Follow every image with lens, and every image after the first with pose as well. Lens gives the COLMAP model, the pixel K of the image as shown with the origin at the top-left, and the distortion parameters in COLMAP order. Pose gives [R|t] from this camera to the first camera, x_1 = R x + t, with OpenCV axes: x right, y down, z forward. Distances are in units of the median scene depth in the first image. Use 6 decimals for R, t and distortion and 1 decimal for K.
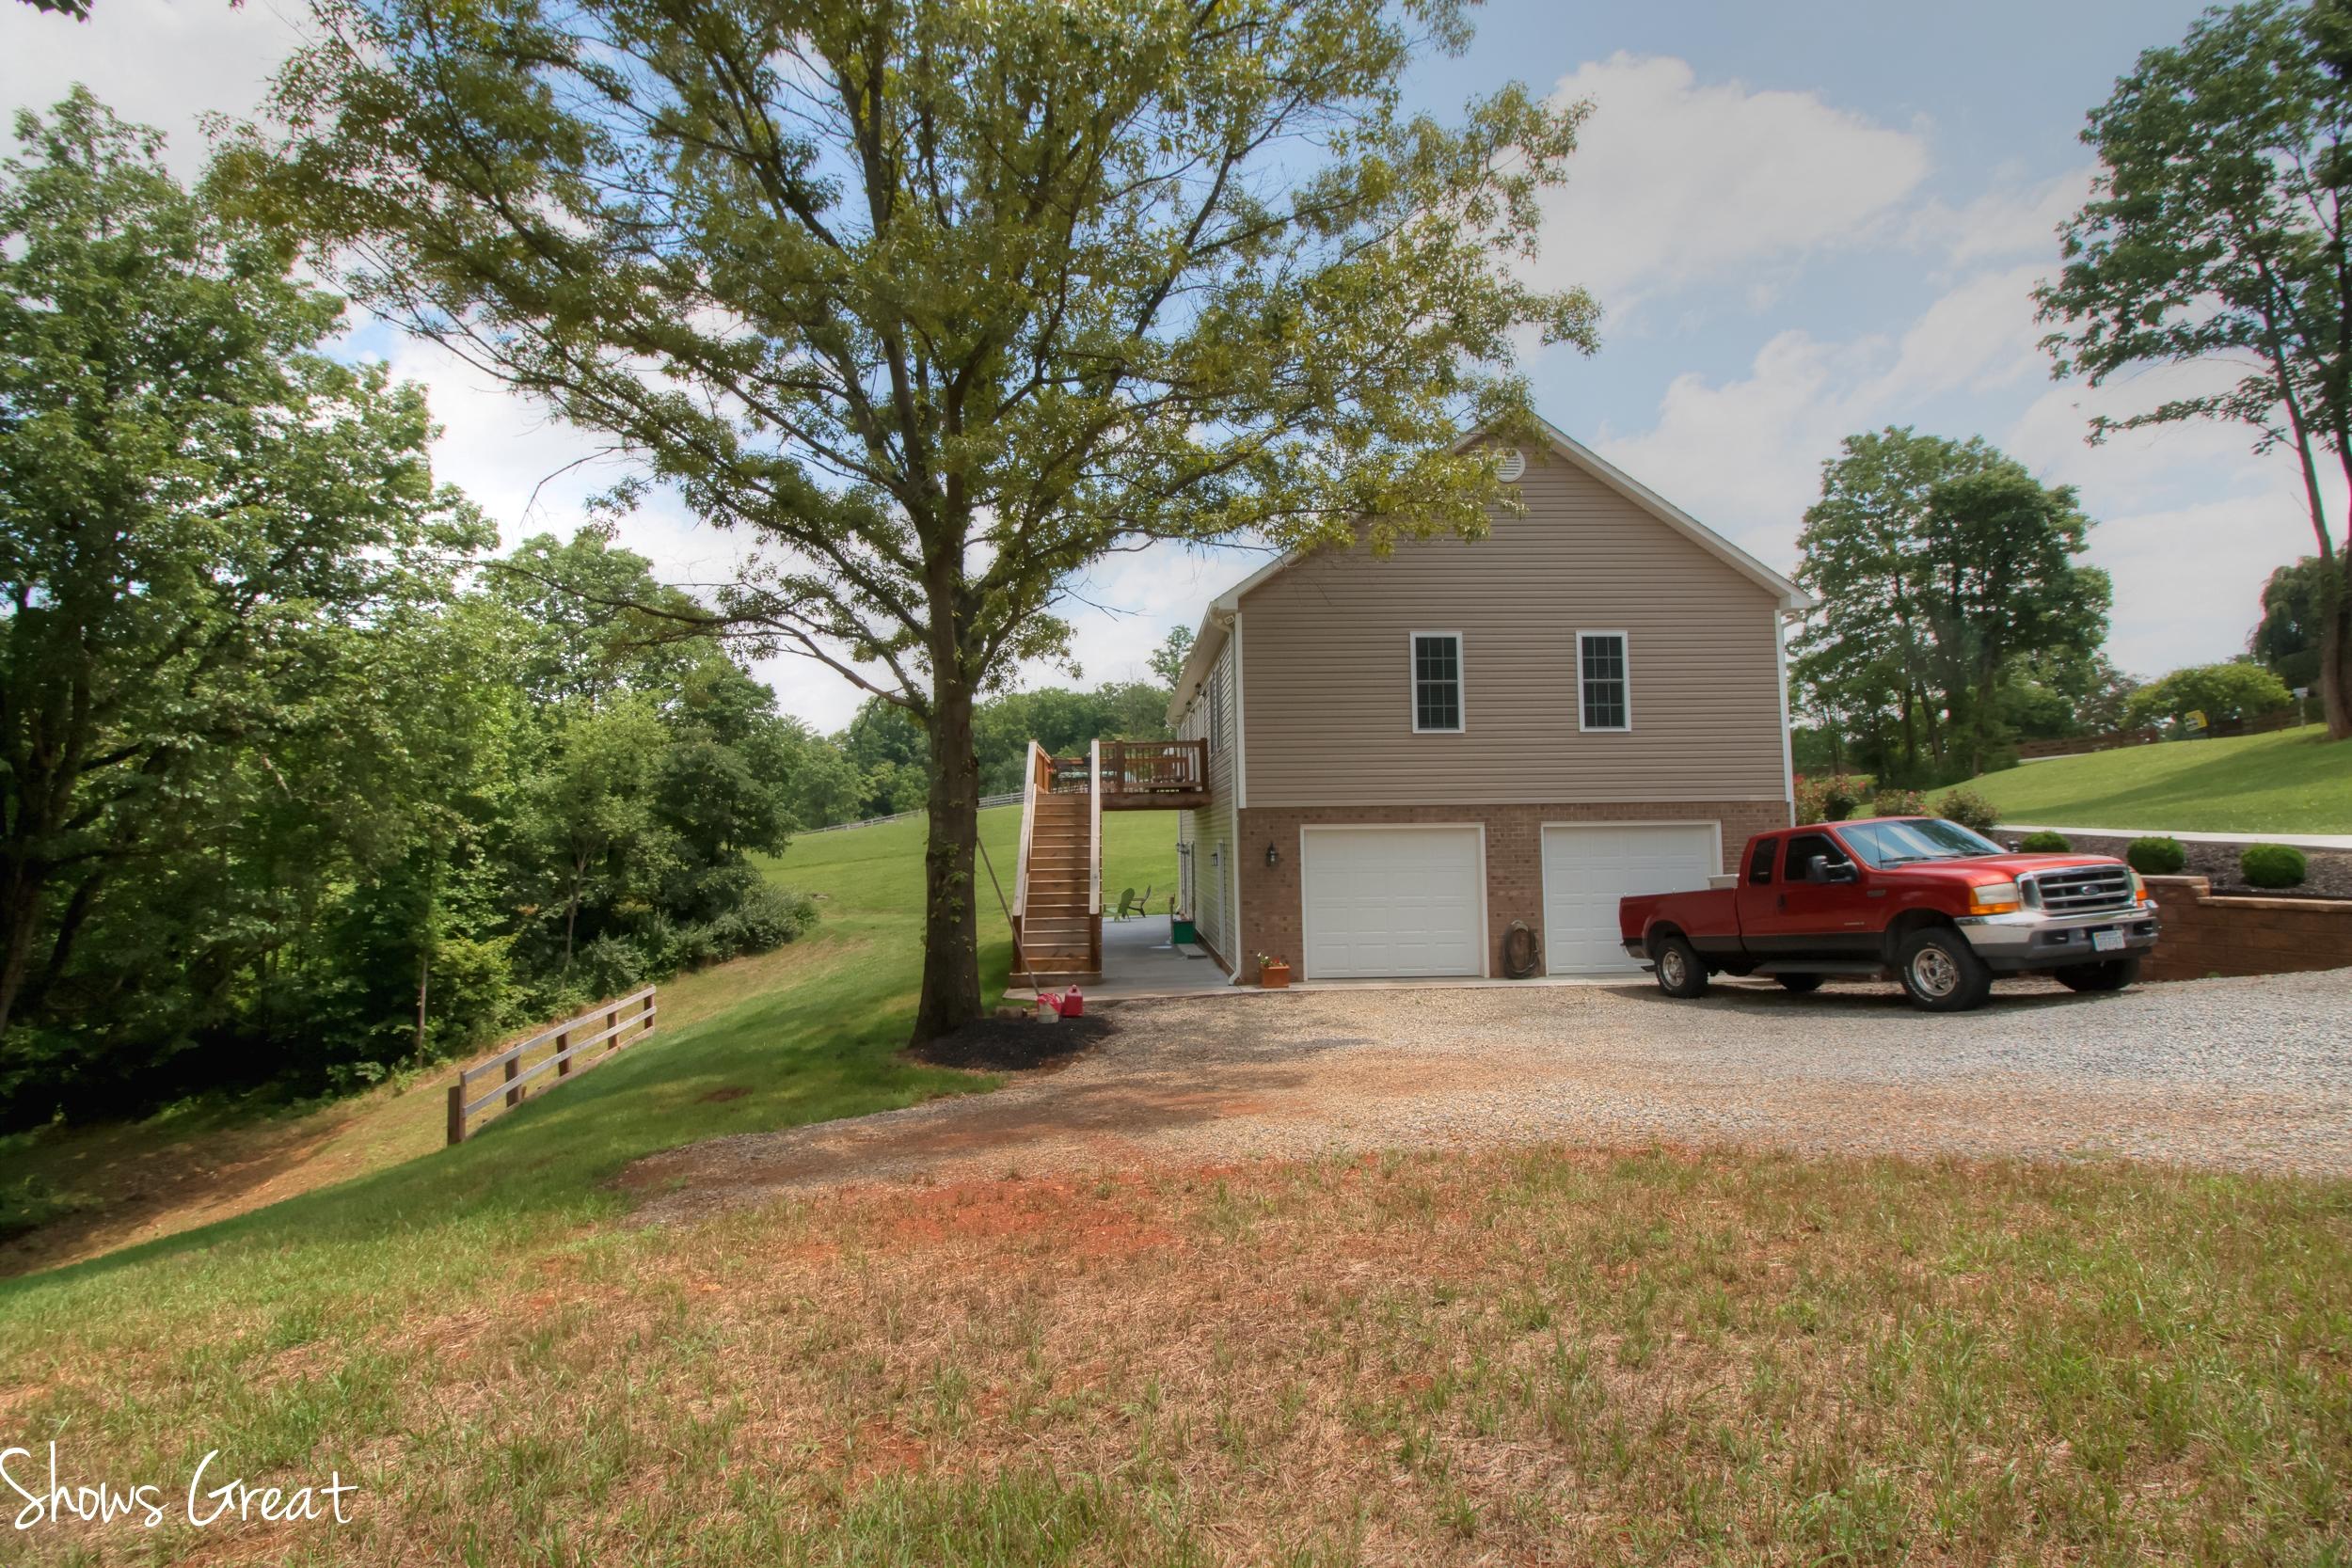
lens RADIAL K [[1081.3, 0, 1171.8], [0, 1081.3, 767.9], [0, 0, 1]] dist [-0.001288, -0.010317]
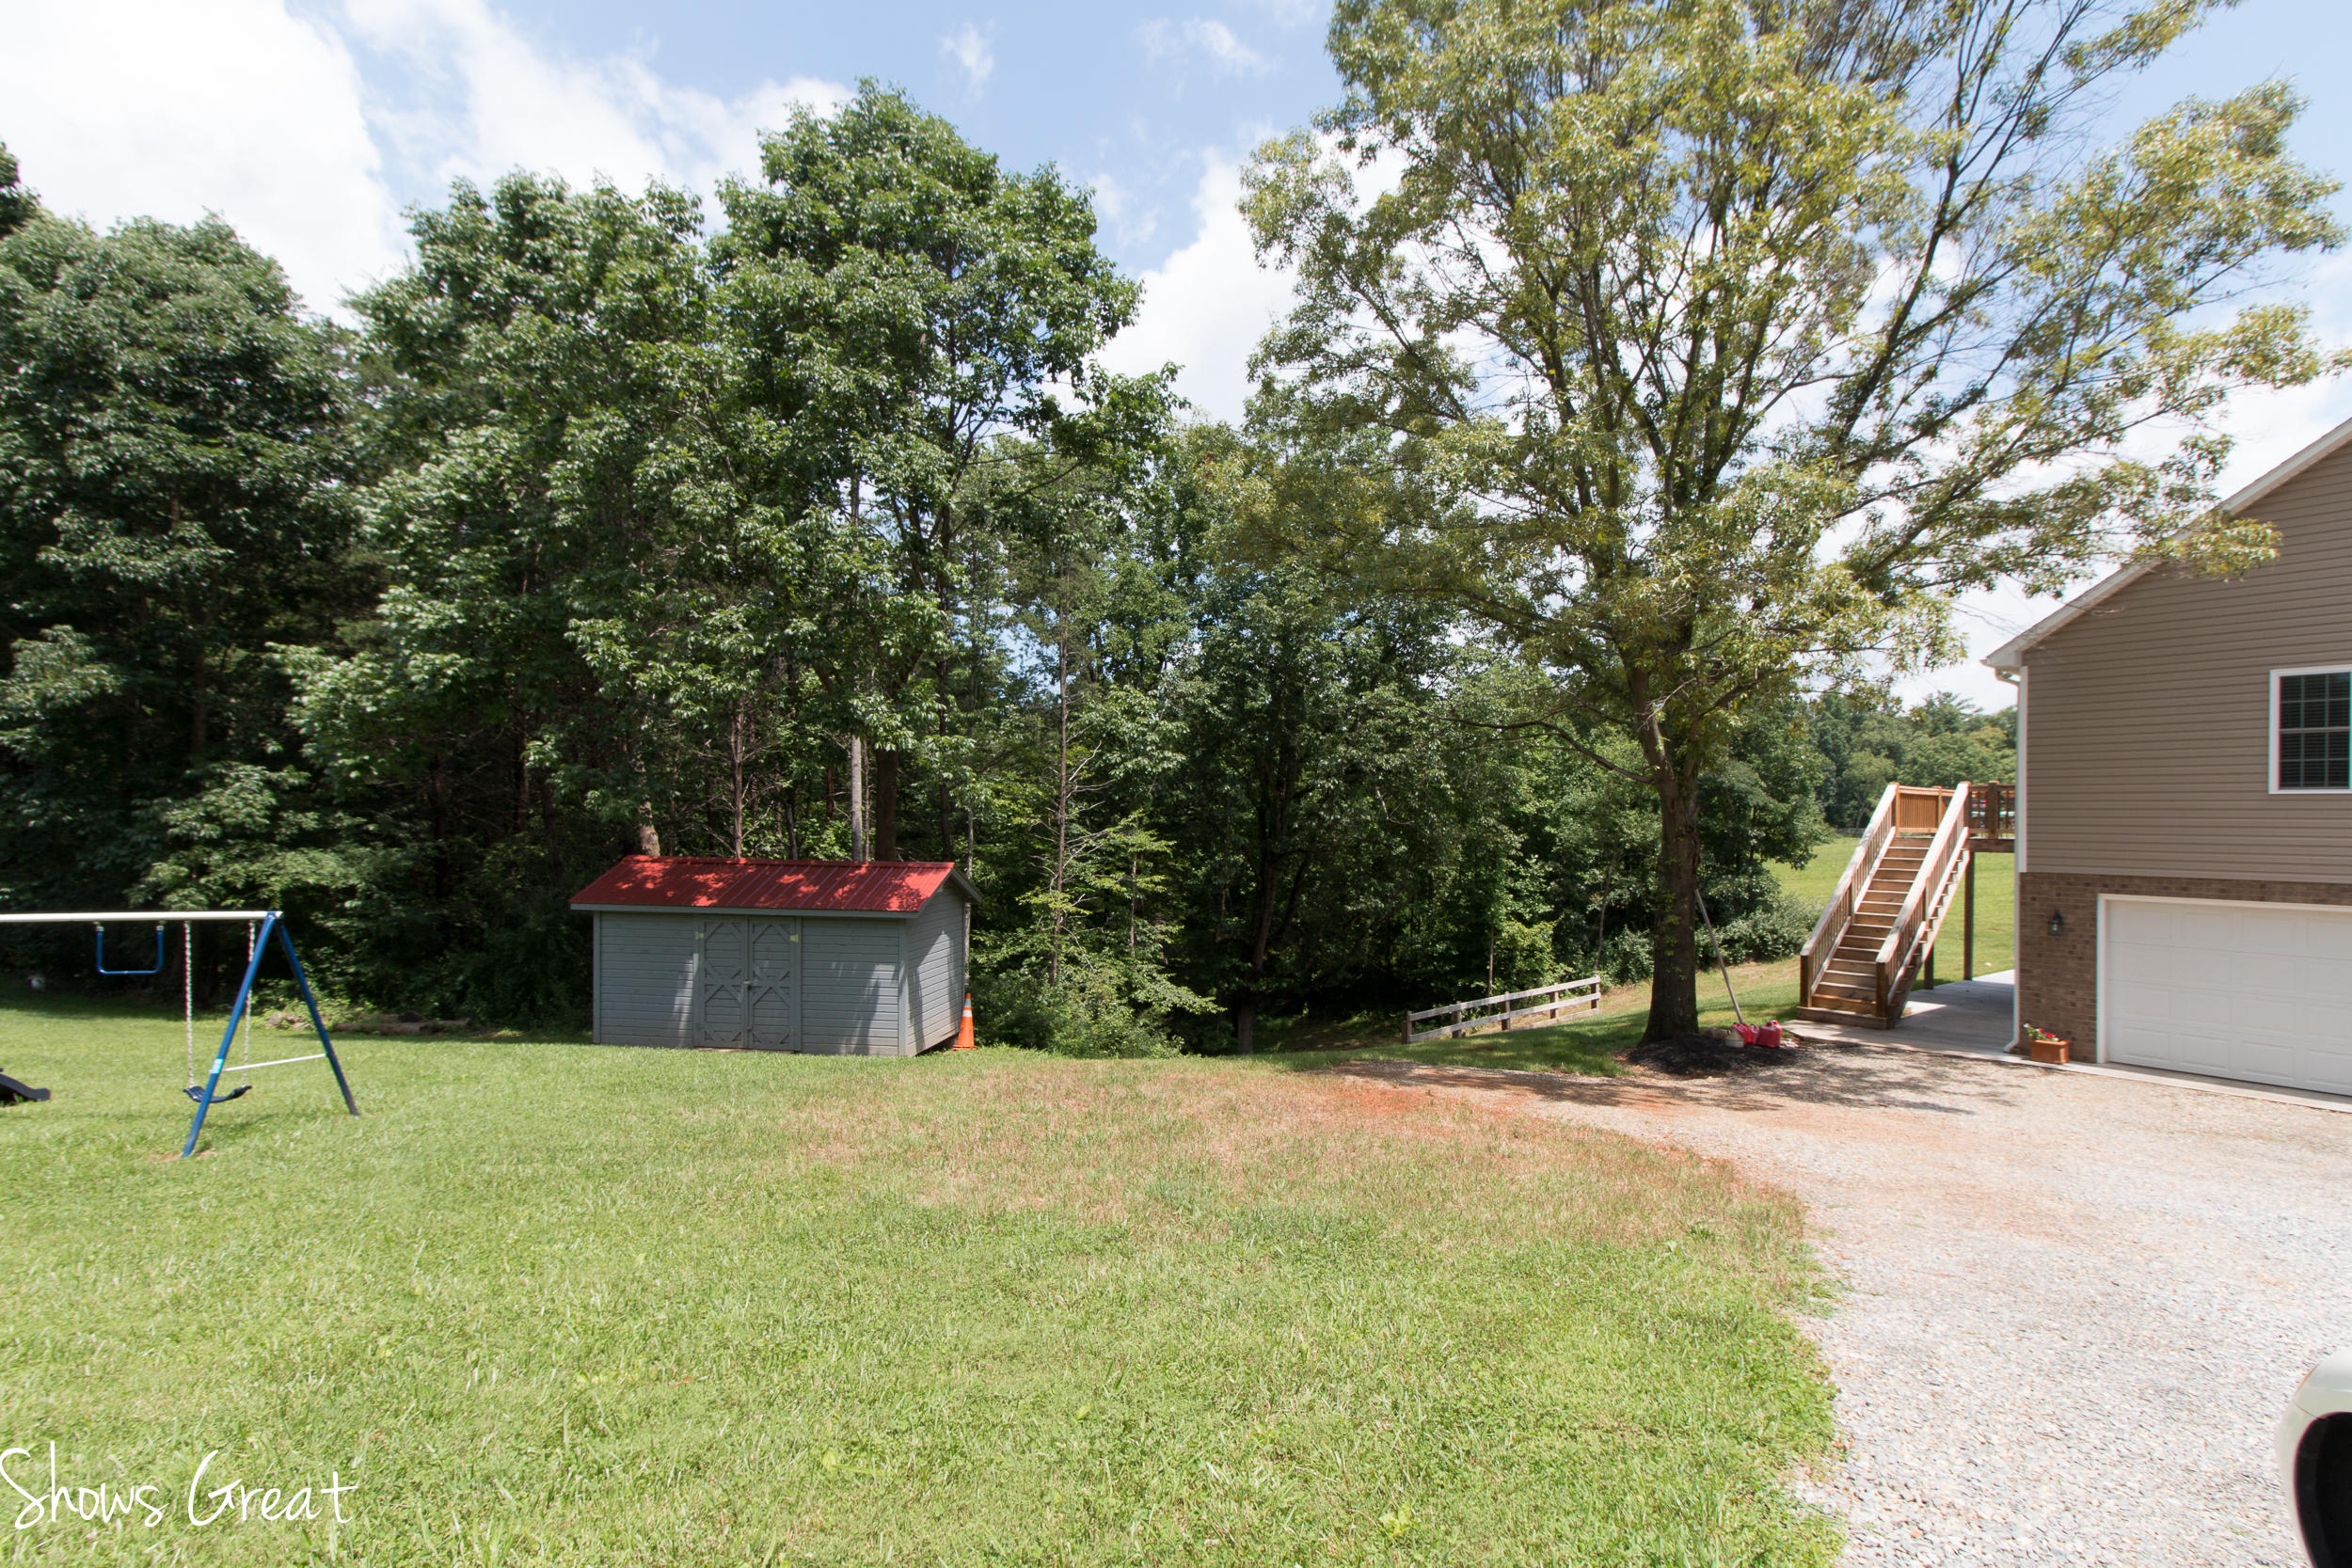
lens RADIAL K [[1122.8, 0, 1220.3], [0, 1122.8, 821.1], [0, 0, 1]] dist [0.000903, 0.000264]
pose [[0.595753, 0.021205, -0.802888, 0.207727], [0.028268, 0.998478, 0.047346, -0.035364], [0.802670, -0.050902, 0.594247, -0.076662]]
